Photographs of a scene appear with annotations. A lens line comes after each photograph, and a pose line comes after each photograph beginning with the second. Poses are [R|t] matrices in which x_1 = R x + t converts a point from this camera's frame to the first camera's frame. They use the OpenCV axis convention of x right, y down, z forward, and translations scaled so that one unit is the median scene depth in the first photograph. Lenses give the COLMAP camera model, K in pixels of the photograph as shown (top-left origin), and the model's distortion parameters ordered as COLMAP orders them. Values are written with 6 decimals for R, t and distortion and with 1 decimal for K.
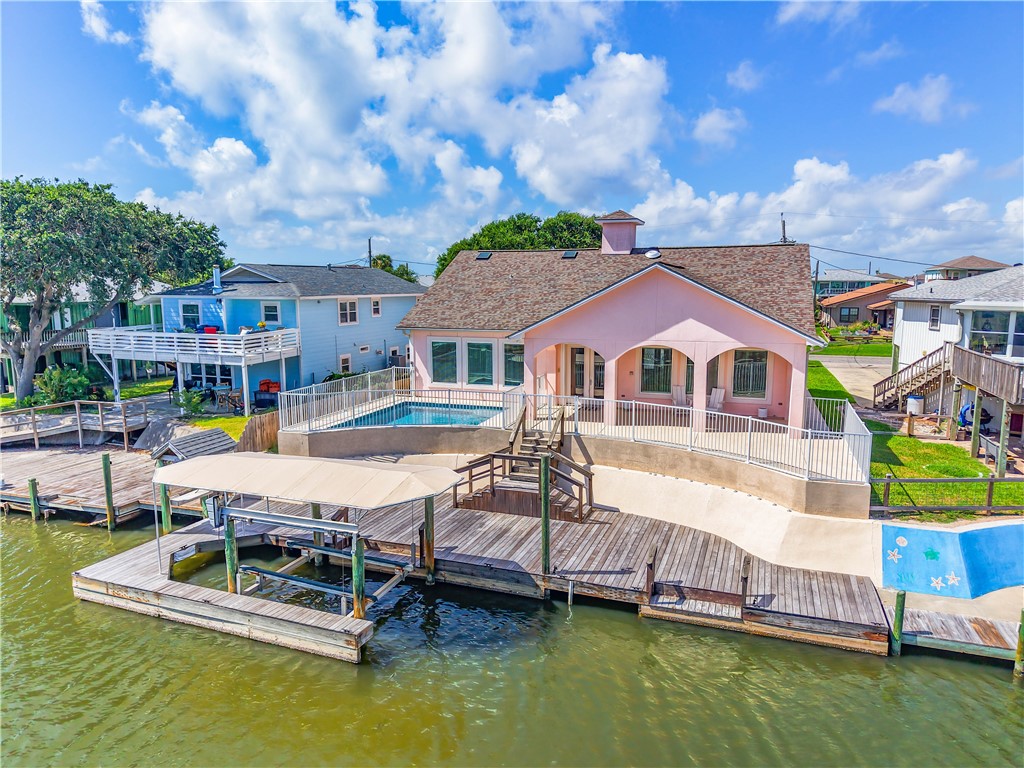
lens RADIAL K [[680.2, 0, 518.4], [0, 680.2, 384.6], [0, 0, 1]] dist [0.017688, -0.003576]
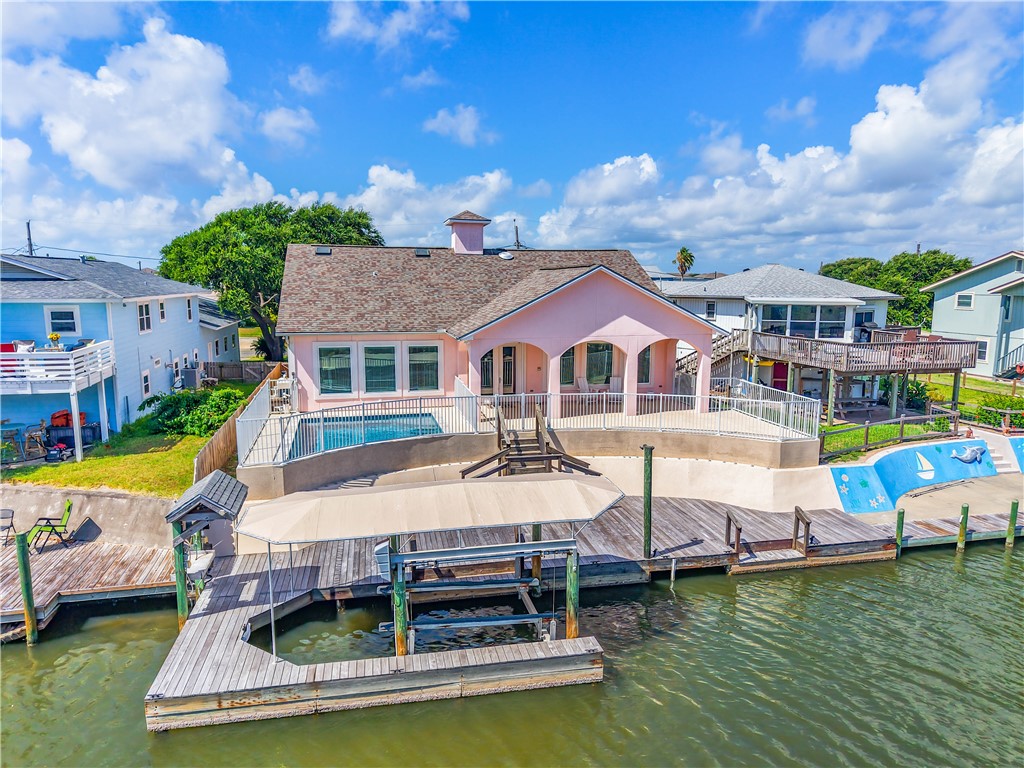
lens RADIAL K [[680.2, 0, 518.4], [0, 680.2, 384.6], [0, 0, 1]] dist [0.017688, -0.003576]
pose [[0.847509, -0.077181, 0.525139, -0.590850], [0.074644, 0.996870, 0.026047, -0.031279], [-0.525506, 0.017124, 0.850618, 0.172379]]
